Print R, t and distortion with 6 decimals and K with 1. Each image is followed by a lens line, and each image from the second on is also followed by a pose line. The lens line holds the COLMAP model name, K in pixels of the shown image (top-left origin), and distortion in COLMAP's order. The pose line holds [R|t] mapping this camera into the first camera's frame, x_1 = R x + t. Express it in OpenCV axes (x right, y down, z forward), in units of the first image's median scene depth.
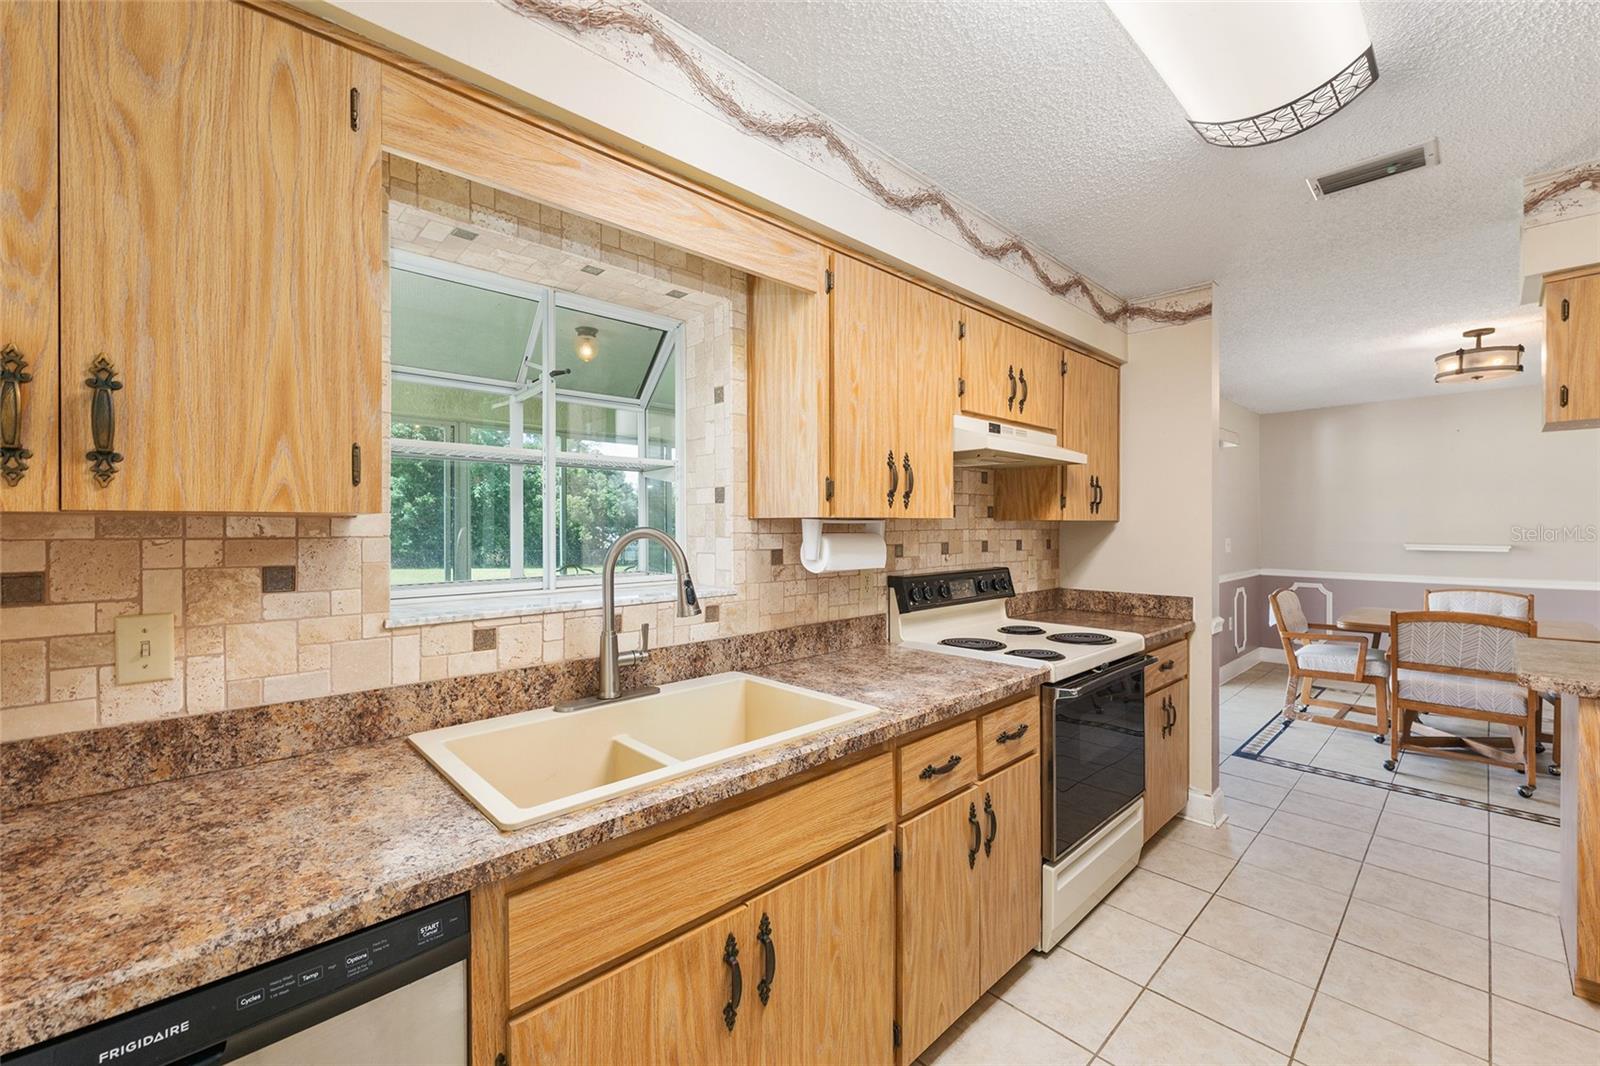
lens RADIAL K [[649.3, 0, 800.0], [0, 649.3, 533.0], [0, 0, 1]] dist [0.000402, -0.000075]
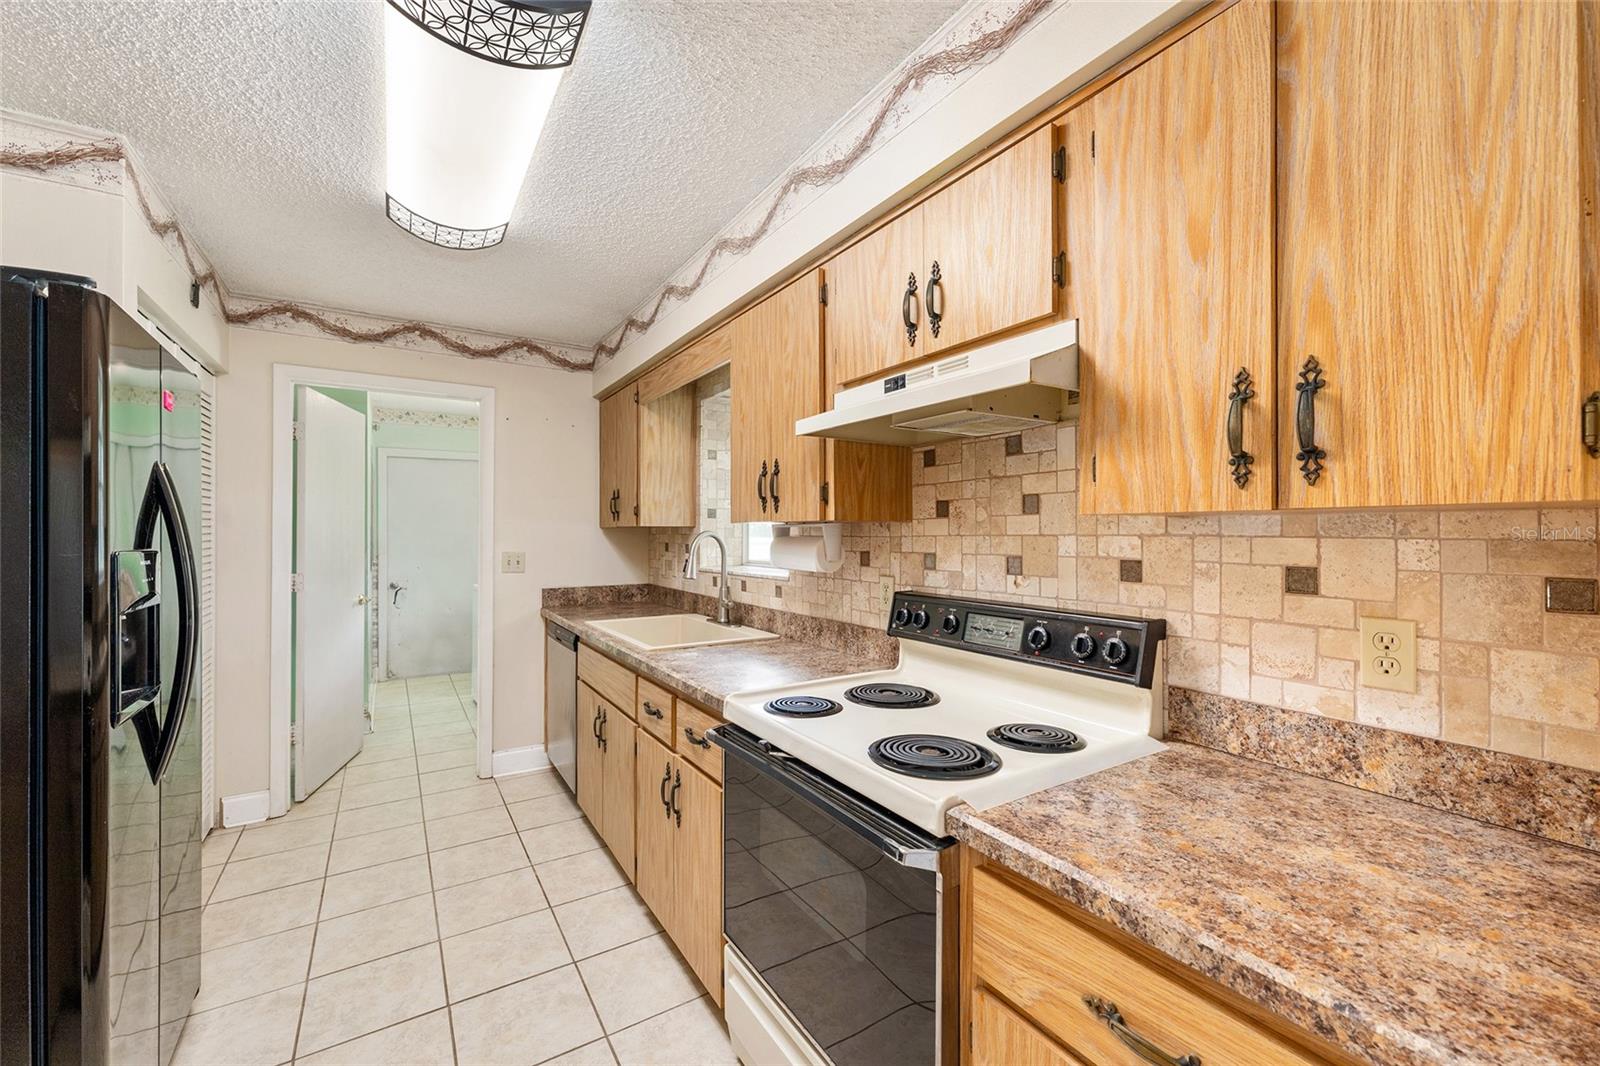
lens RADIAL K [[642.0, 0, 802.4], [0, 642.0, 532.5], [0, 0, 1]] dist [0.001364, -0.000323]
pose [[-0.183674, -0.000150, -0.982987, 1.057668], [-0.013592, 0.999905, 0.002387, -0.007665], [0.982893, 0.013799, -0.183658, 1.119597]]
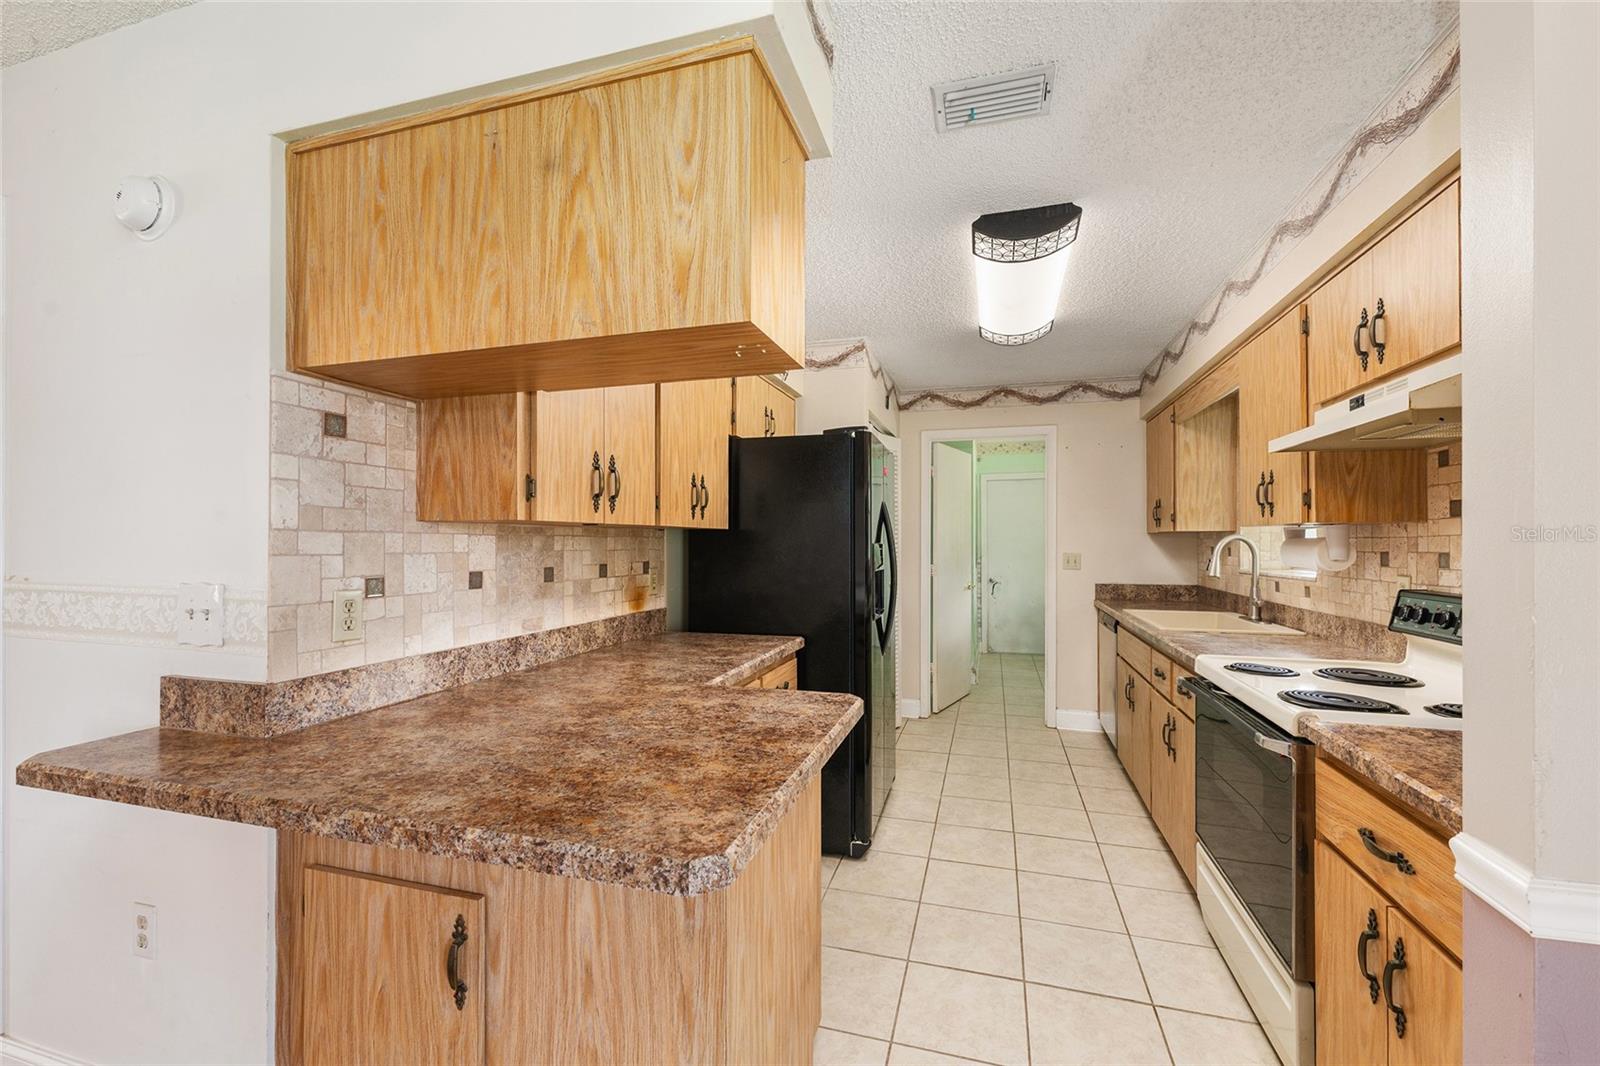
lens RADIAL K [[642.0, 0, 802.4], [0, 642.0, 532.5], [0, 0, 1]] dist [0.001364, -0.000323]
pose [[-0.865079, -0.007478, -0.501580, 1.366900], [-0.007650, 0.999969, -0.001715, 0.000573], [0.501578, 0.002353, -0.865109, 1.447862]]
